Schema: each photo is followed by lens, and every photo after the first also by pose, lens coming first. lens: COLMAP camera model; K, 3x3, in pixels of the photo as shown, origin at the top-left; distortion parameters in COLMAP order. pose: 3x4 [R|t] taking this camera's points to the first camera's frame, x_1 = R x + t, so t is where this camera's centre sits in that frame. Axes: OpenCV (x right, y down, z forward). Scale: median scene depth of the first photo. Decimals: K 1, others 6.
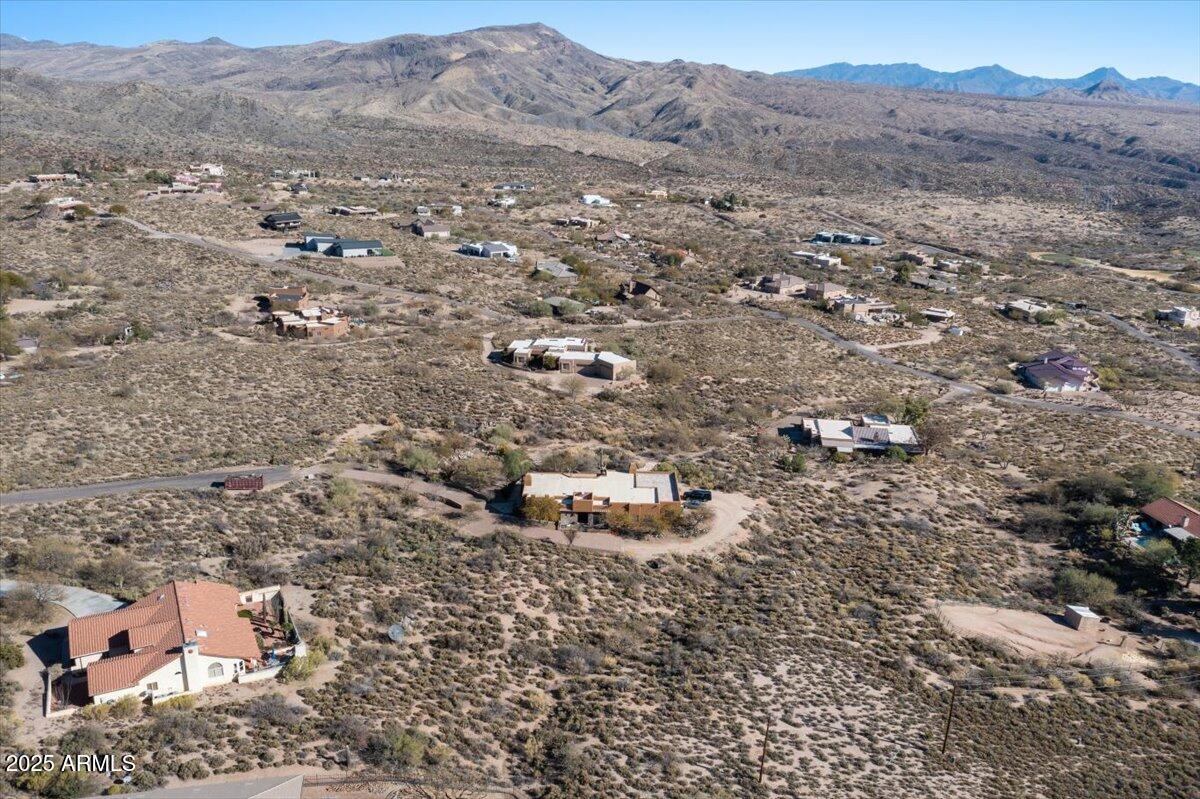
lens RADIAL K [[952.1, 0, 588.8], [0, 952.1, 407.0], [0, 0, 1]] dist [-0.000319, -0.003382]
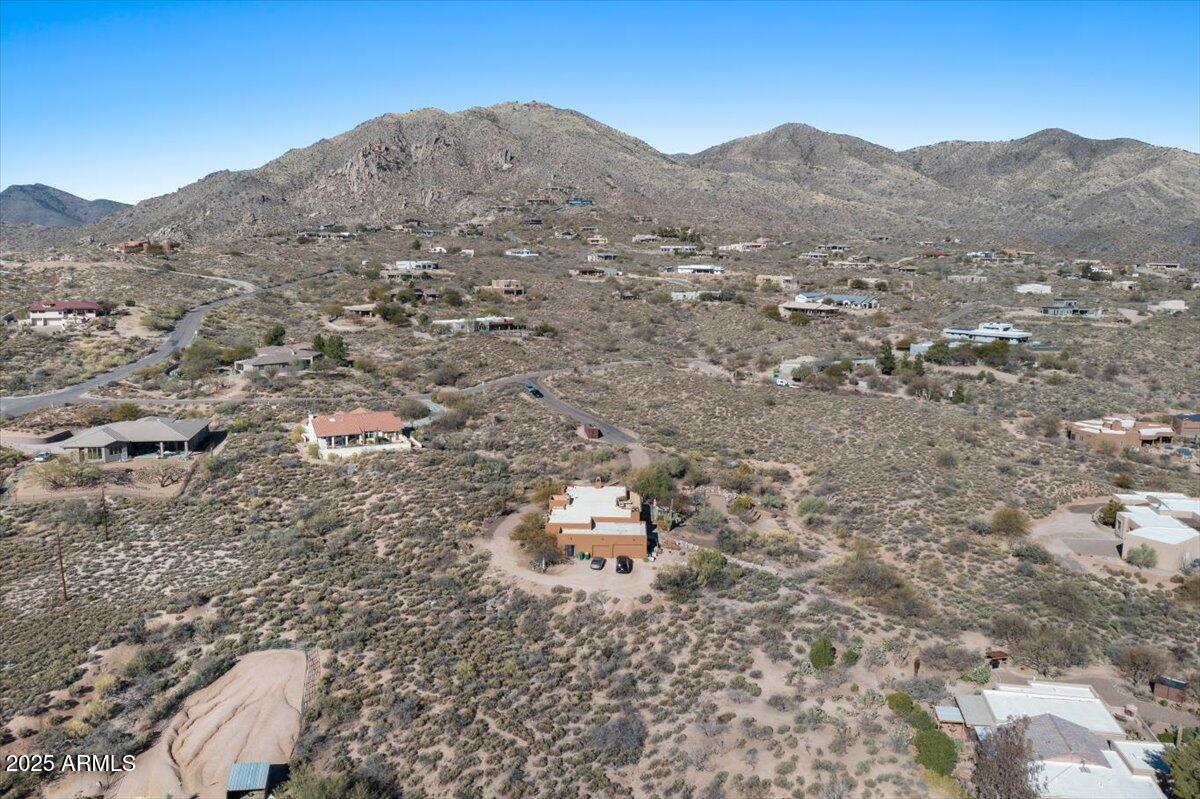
lens RADIAL K [[952.1, 0, 596.5], [0, 952.1, 395.9], [0, 0, 1]] dist [-0.000319, -0.003382]
pose [[-0.021530, 0.138327, -0.990153, 0.393721], [-0.325170, 0.935566, 0.137772, -0.063409], [0.945411, 0.324934, 0.024838, 0.401413]]
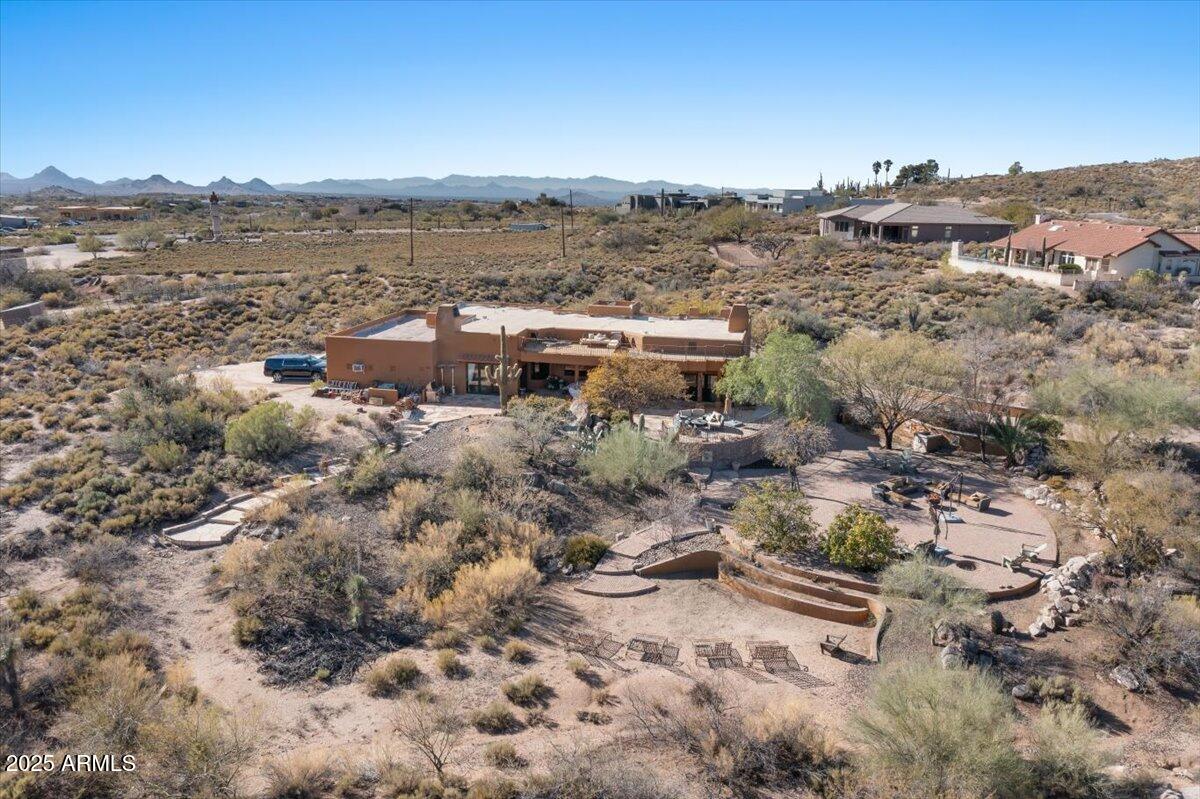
lens RADIAL K [[952.1, 0, 597.2], [0, 952.1, 393.7], [0, 0, 1]] dist [-0.000319, -0.003382]
pose [[-0.980595, -0.077180, 0.180213, -0.033101], [0.028003, 0.854675, 0.518408, -0.043472], [-0.194034, 0.513395, -0.835929, 0.576153]]
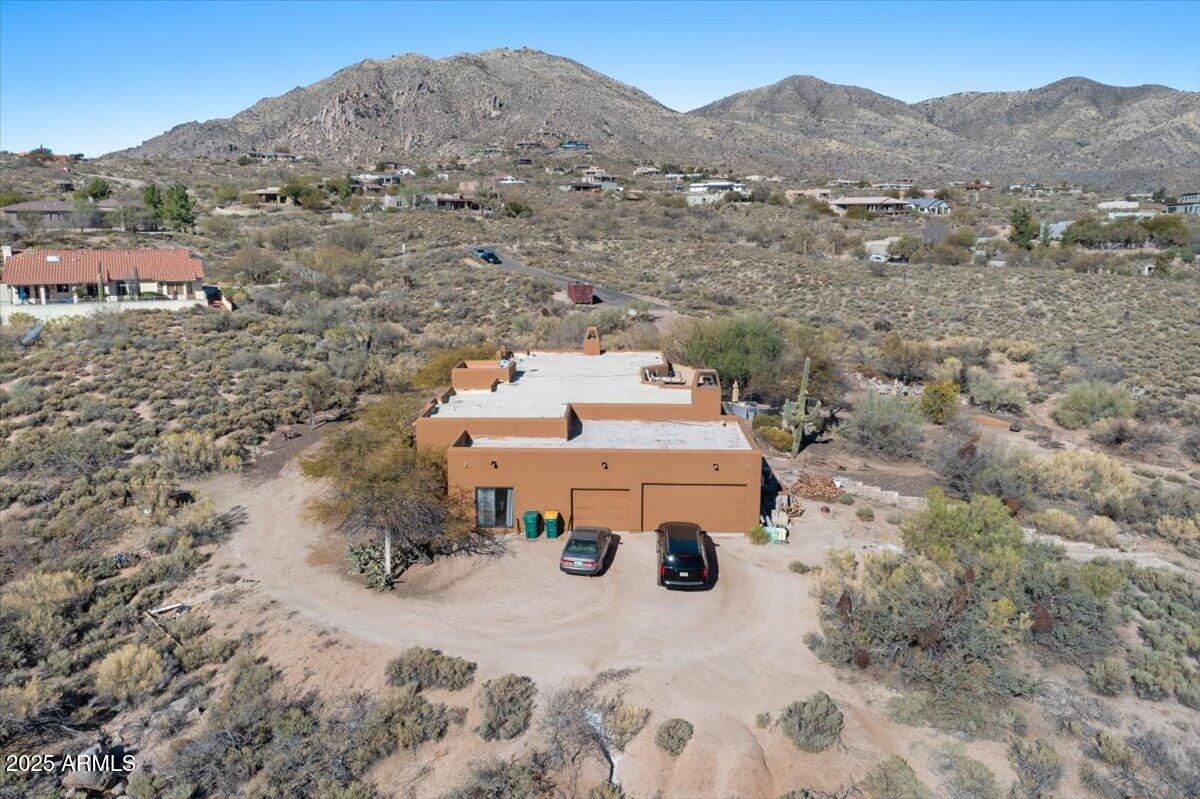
lens RADIAL K [[952.1, 0, 599.1], [0, 952.1, 401.8], [0, 0, 1]] dist [-0.000319, -0.003382]
pose [[-0.016005, 0.170342, -0.985255, 0.141636], [-0.317411, 0.933546, 0.166558, 0.013729], [0.948153, 0.315397, 0.039127, 0.423552]]
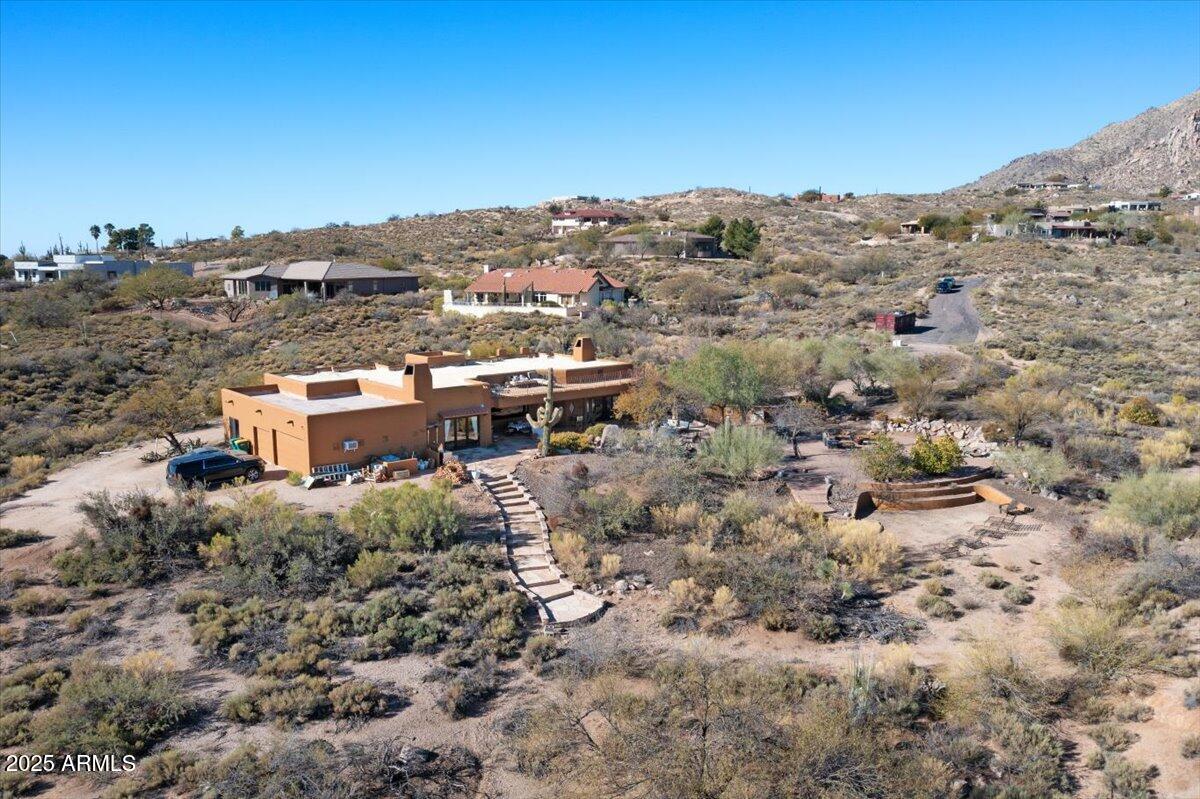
lens RADIAL K [[952.1, 0, 598.5], [0, 952.1, 406.4], [0, 0, 1]] dist [-0.000319, -0.003382]
pose [[-0.754236, 0.087434, -0.650756, 0.096867], [-0.221510, 0.899111, 0.377536, -0.030560], [0.618112, 0.428900, -0.658774, 0.558790]]
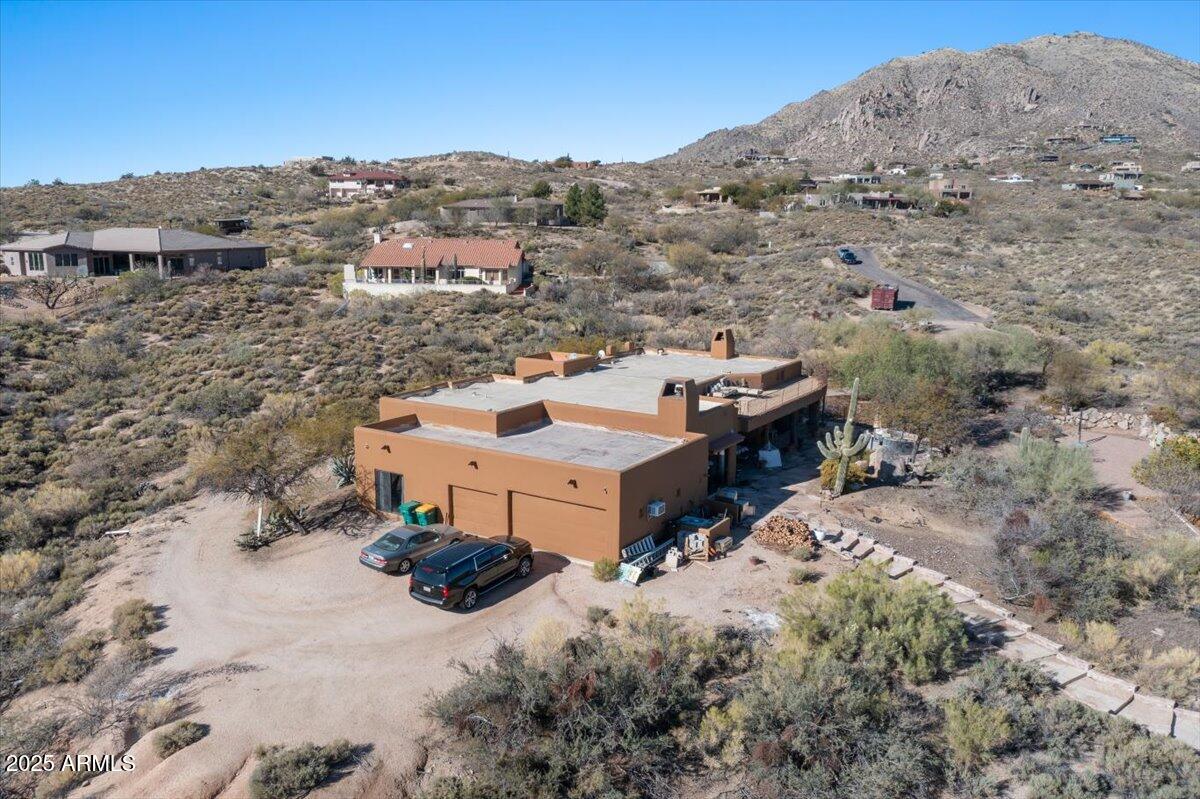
lens RADIAL K [[952.1, 0, 597.8], [0, 952.1, 401.4], [0, 0, 1]] dist [-0.000319, -0.003382]
pose [[-0.519256, 0.138435, -0.843332, 0.115072], [-0.288433, 0.900507, 0.325414, -0.003744], [0.804475, 0.412218, -0.427664, 0.479217]]
